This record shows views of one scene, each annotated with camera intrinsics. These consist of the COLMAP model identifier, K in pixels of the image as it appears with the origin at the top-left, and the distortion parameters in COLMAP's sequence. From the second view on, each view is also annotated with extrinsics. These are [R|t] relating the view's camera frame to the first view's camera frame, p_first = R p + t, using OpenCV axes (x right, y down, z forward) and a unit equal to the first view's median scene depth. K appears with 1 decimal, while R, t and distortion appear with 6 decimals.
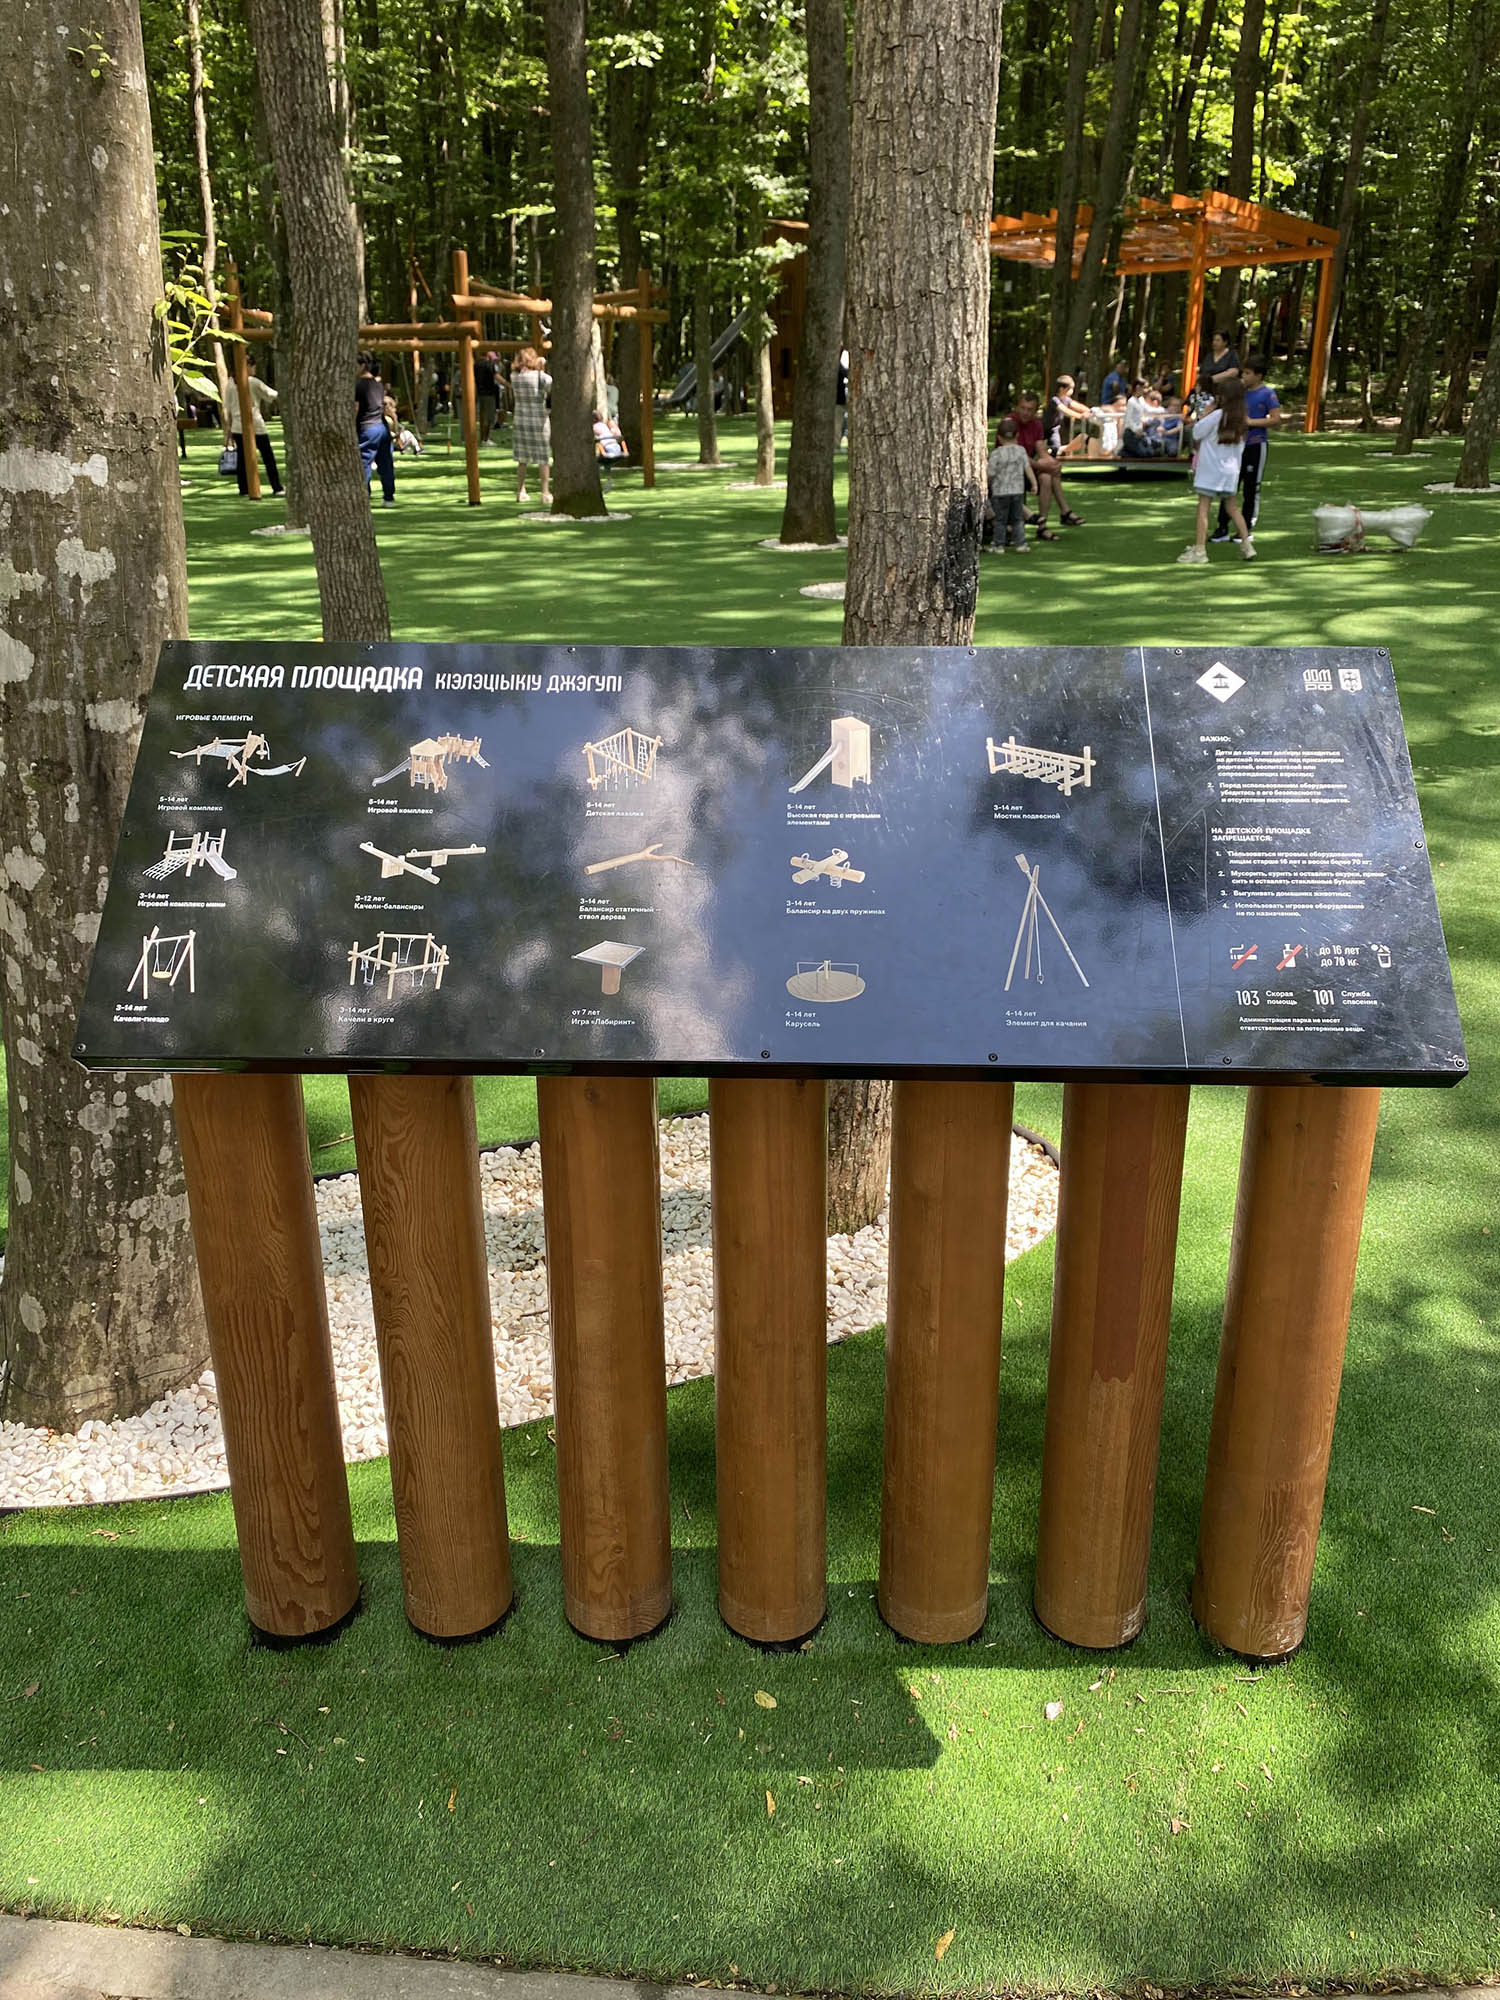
lens RADIAL K [[1521.2, 0, 750.0], [0, 1521.2, 1000.0], [0, 0, 1]] dist [0.029474, 0.002699]
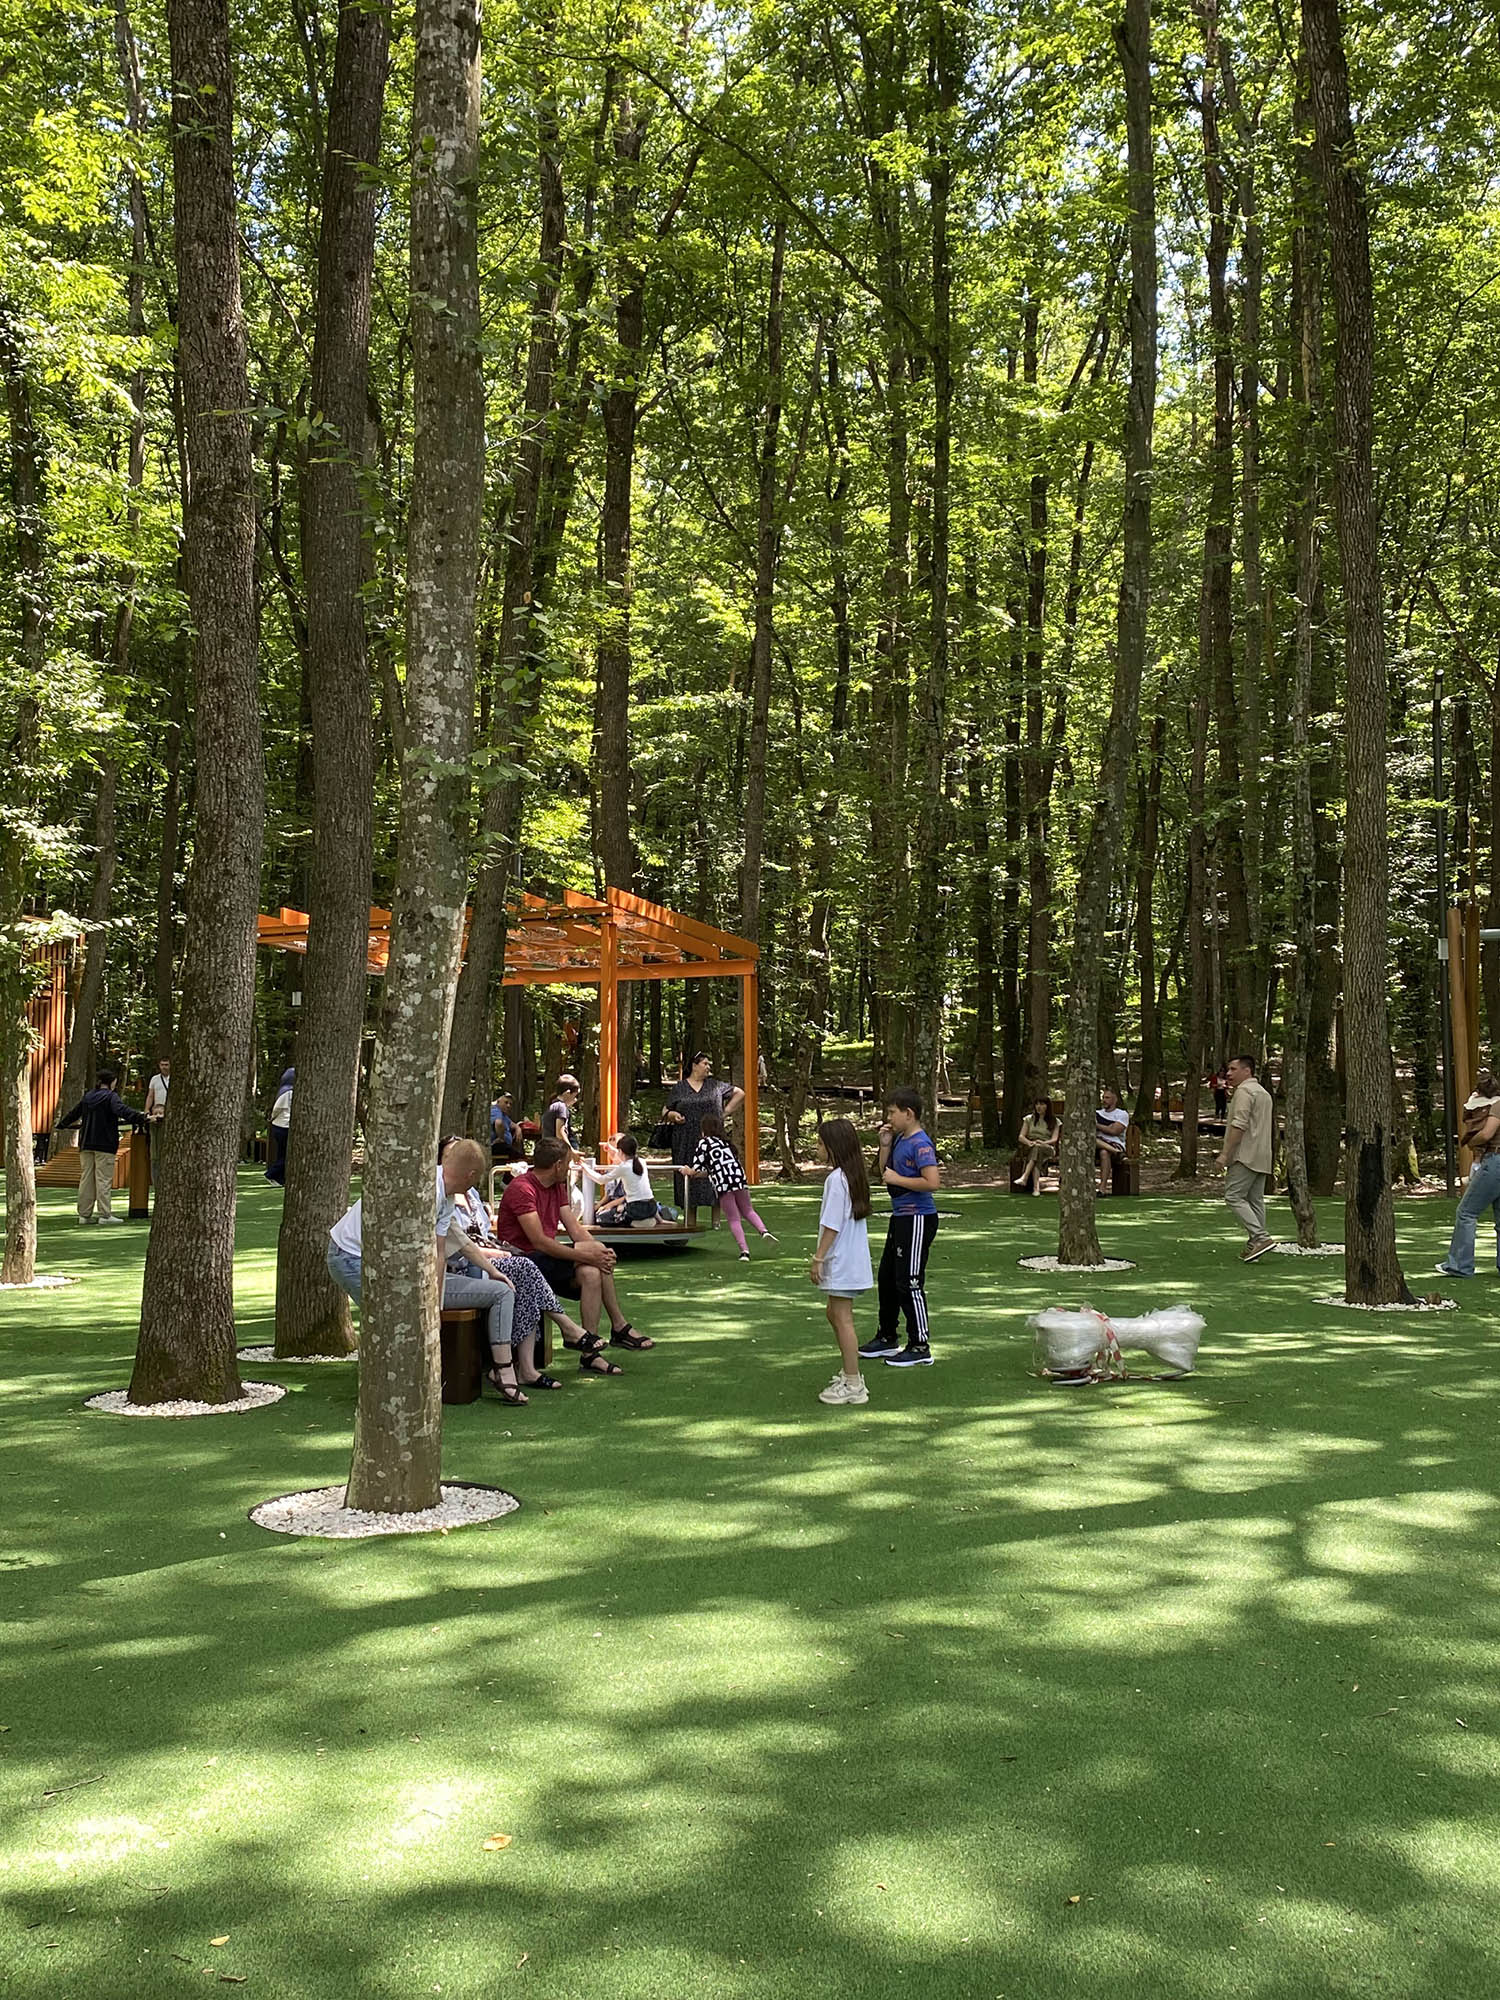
lens RADIAL K [[2106.0, 0, 750.0], [0, 2106.0, 1000.0], [0, 0, 1]] dist [0.020091, -0.160875]
pose [[0.919467, 0.024496, 0.392402, -0.059570], [0.144699, 0.906922, -0.395671, -0.086010], [-0.365571, 0.420587, 0.830340, 0.206839]]
